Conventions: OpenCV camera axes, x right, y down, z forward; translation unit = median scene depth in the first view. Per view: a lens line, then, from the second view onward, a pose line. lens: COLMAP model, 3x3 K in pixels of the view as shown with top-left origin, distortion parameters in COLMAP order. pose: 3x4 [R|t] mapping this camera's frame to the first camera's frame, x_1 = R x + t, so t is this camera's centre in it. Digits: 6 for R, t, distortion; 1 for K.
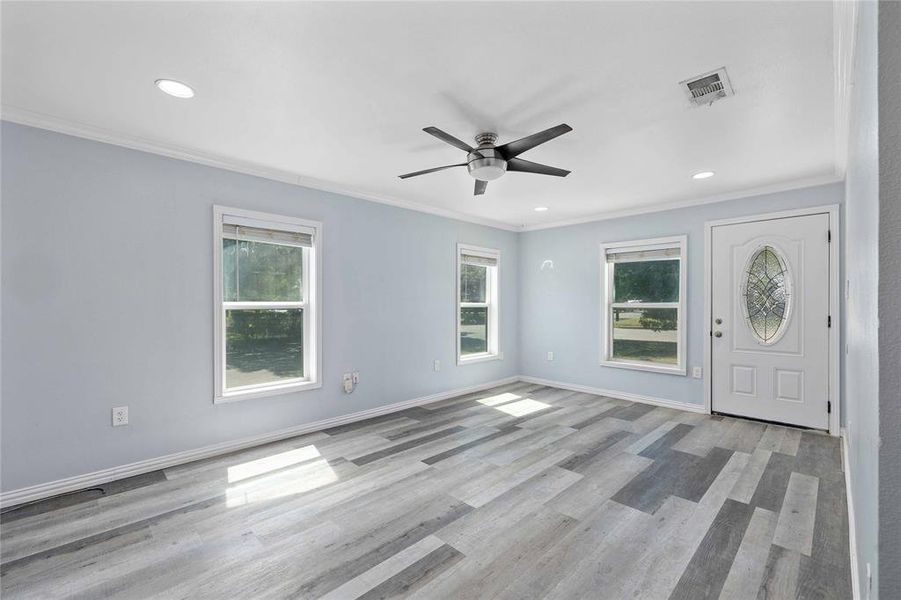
lens RADIAL K [[379.1, 0, 450.9], [0, 379.1, 303.3], [0, 0, 1]] dist [0.000854, -0.000085]
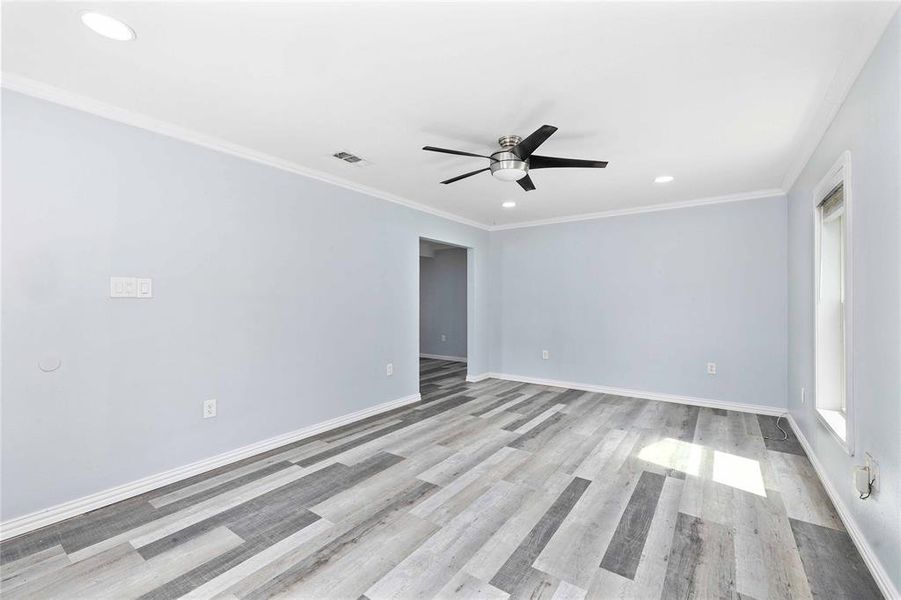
lens RADIAL K [[379.1, 0, 451.8], [0, 379.1, 300.4], [0, 0, 1]] dist [0.000854, -0.000085]
pose [[-0.984725, 0.001213, -0.174114, 0.415286], [0.002042, 0.999987, -0.004581, 0.002016], [0.174106, -0.004867, -0.984715, 1.919574]]
